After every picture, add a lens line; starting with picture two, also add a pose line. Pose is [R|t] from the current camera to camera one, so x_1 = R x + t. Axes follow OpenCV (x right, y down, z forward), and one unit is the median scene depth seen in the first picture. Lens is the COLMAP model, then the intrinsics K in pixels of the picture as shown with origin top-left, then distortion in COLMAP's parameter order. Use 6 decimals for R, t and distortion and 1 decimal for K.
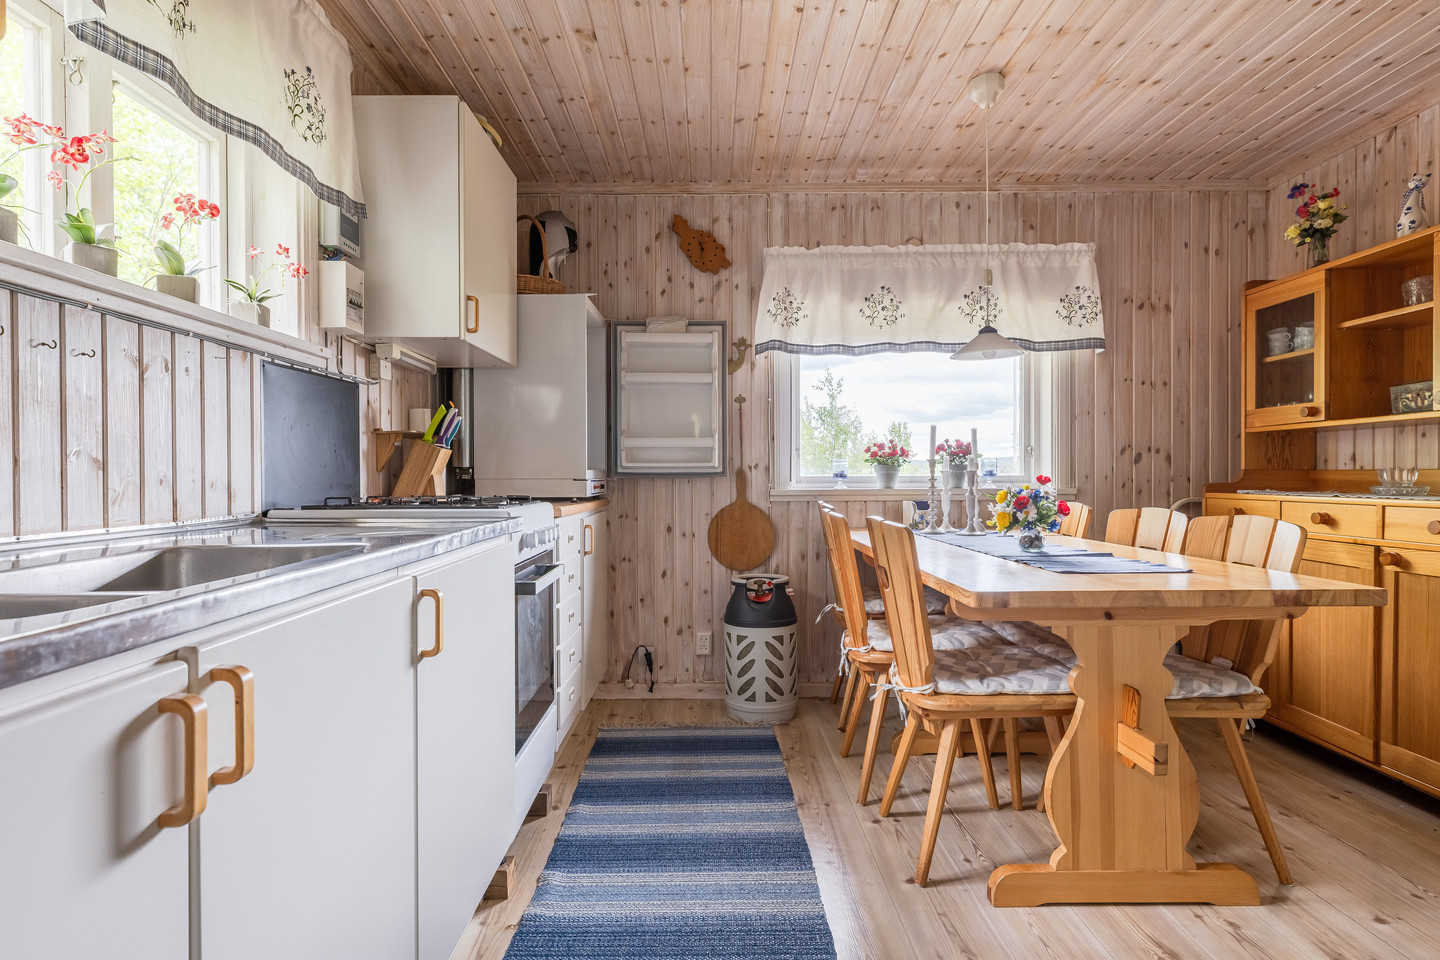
lens RADIAL K [[759.2, 0, 709.3], [0, 759.2, 478.5], [0, 0, 1]] dist [-0.001418, 0.002228]
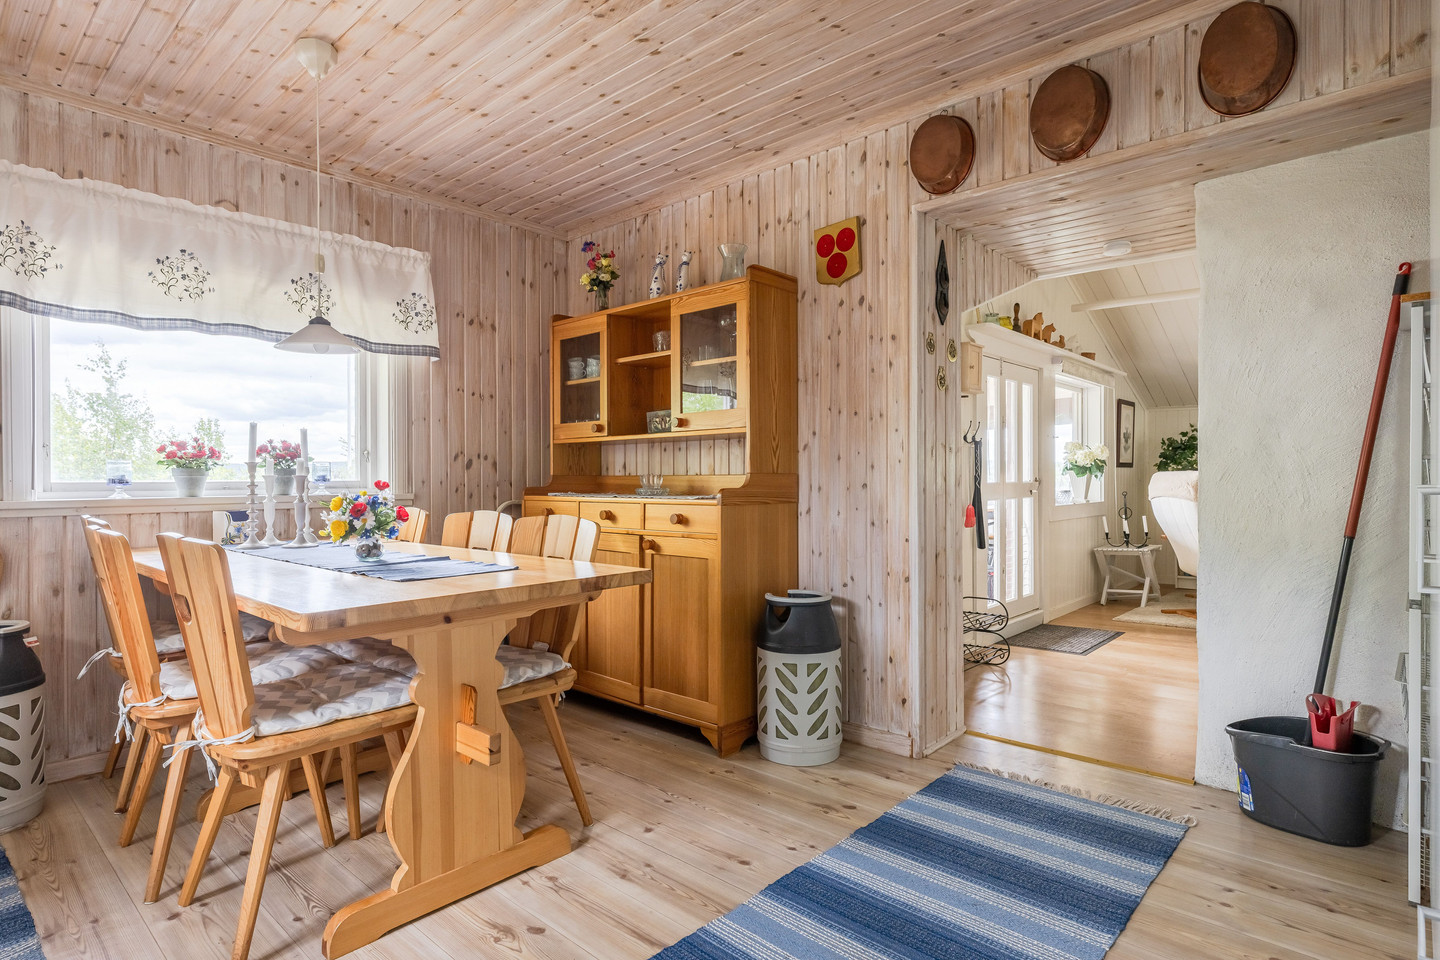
lens RADIAL K [[759.2, 0, 714.8], [0, 759.2, 481.4], [0, 0, 1]] dist [-0.001418, 0.002228]
pose [[0.673658, -0.002712, 0.739039, 0.012030], [0.004923, 0.999988, -0.000818, -0.000322], [-0.739027, 0.004190, 0.673663, 0.034615]]
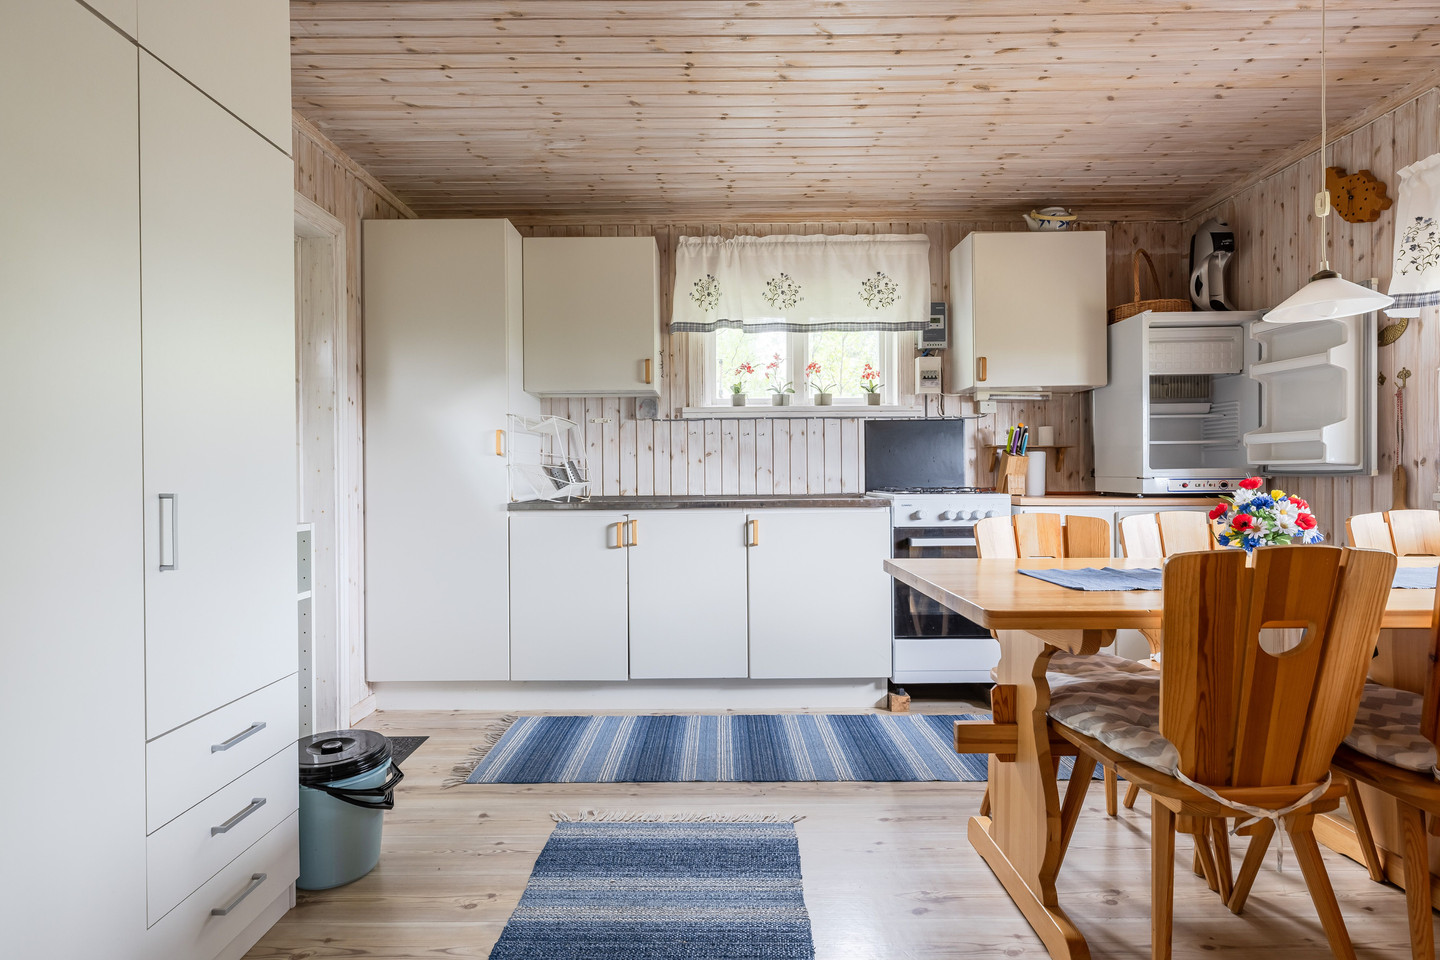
lens RADIAL K [[759.2, 0, 711.7], [0, 759.2, 478.5], [0, 0, 1]] dist [-0.001418, 0.002228]
pose [[-0.007365, 0.011420, -0.999908, 0.980946], [0.004704, 0.999924, 0.011385, -0.013799], [0.999962, -0.004619, -0.007418, 0.375552]]
